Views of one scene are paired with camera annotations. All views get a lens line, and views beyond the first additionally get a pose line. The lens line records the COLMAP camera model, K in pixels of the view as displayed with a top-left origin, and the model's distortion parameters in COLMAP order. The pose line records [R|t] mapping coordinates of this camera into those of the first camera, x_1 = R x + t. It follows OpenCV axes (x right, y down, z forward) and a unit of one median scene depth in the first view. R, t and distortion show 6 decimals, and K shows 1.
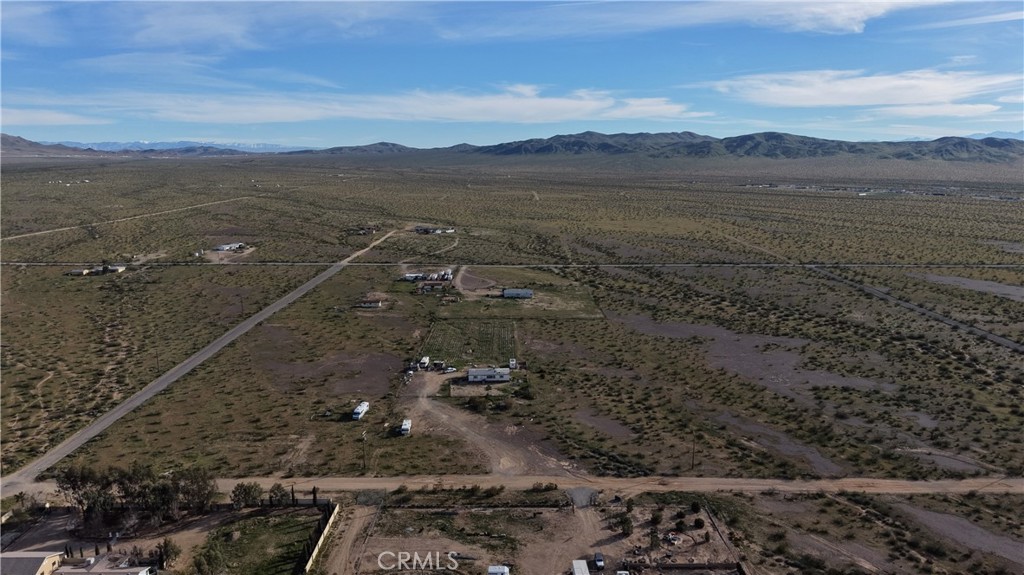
lens RADIAL K [[682.3, 0, 509.0], [0, 682.3, 282.2], [0, 0, 1]] dist [0.041469, -0.047817]
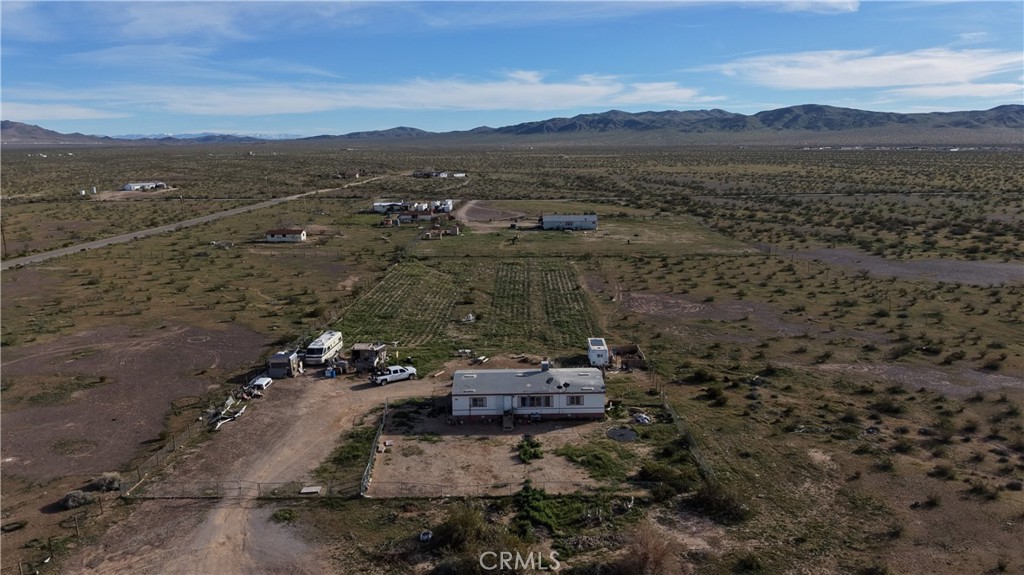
lens RADIAL K [[682.3, 0, 509.1], [0, 682.3, 284.5], [0, 0, 1]] dist [0.041469, -0.047817]
pose [[0.999481, -0.007402, -0.031359, -0.027826], [0.008015, 0.999779, 0.019460, 0.086661], [0.031208, -0.019701, 0.999319, 0.722960]]
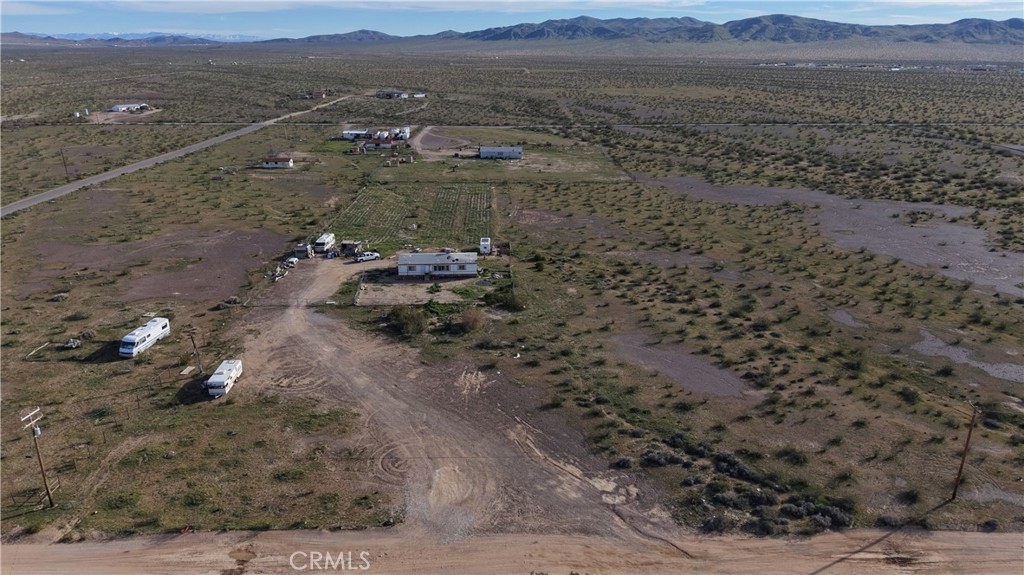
lens RADIAL K [[682.3, 0, 510.2], [0, 682.3, 288.9], [0, 0, 1]] dist [0.041469, -0.047817]
pose [[0.999862, -0.005697, 0.015589, 0.018071], [0.003241, 0.988186, 0.153222, 0.074311], [-0.016278, -0.153151, 0.988069, 0.473706]]
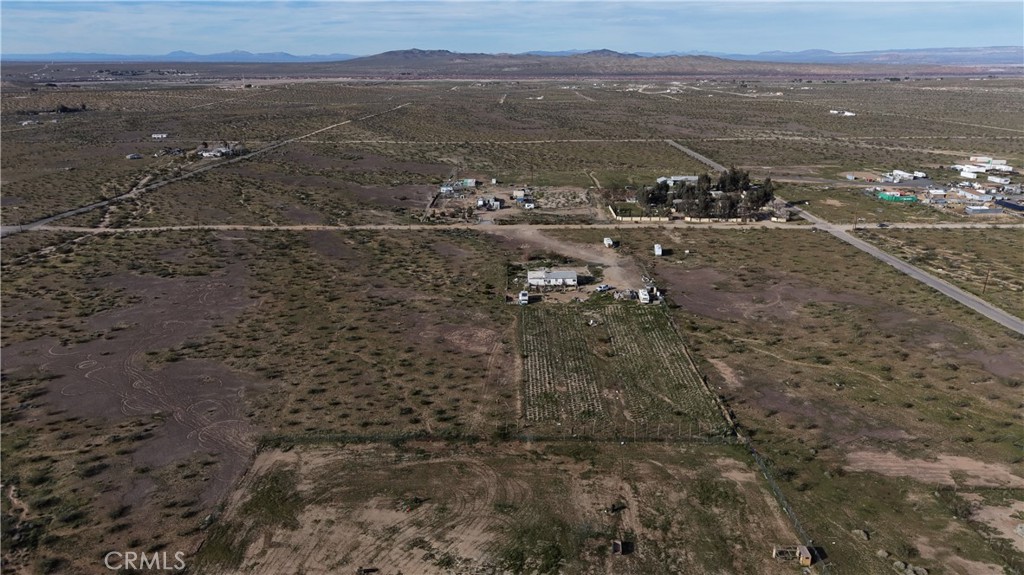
lens RADIAL K [[682.3, 0, 510.7], [0, 682.3, 284.5], [0, 0, 1]] dist [0.041469, -0.047817]
pose [[-0.999900, 0.001898, 0.013982, 0.011139], [0.008366, 0.877728, 0.479086, -0.265334], [-0.011363, 0.479156, -0.877656, 1.751064]]
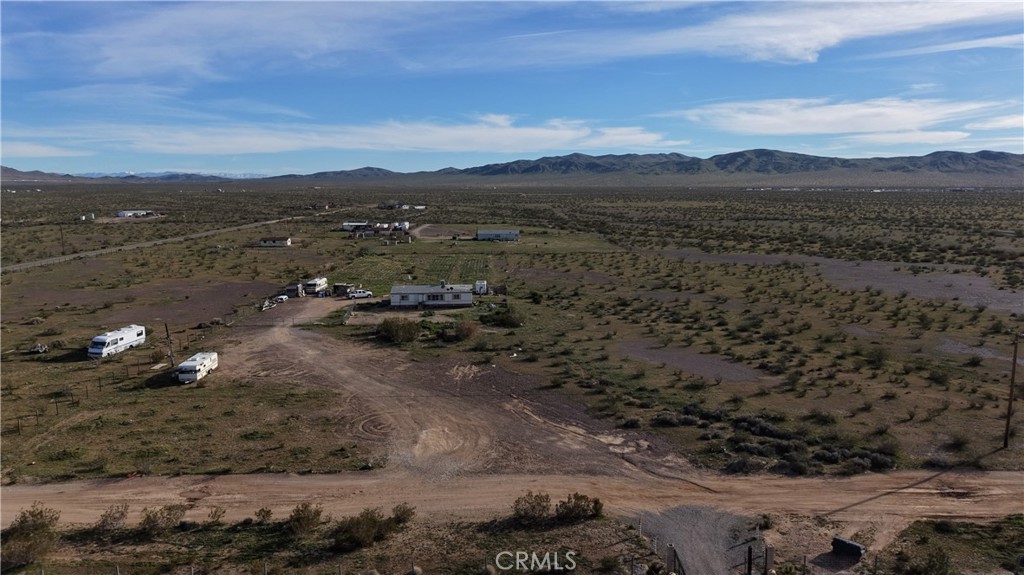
lens RADIAL K [[682.3, 0, 510.4], [0, 682.3, 286.9], [0, 0, 1]] dist [0.041469, -0.047817]
pose [[0.999770, -0.009457, 0.019258, 0.019375], [0.010126, 0.999338, -0.034957, 0.147783], [-0.018915, 0.035144, 0.999203, 0.487105]]
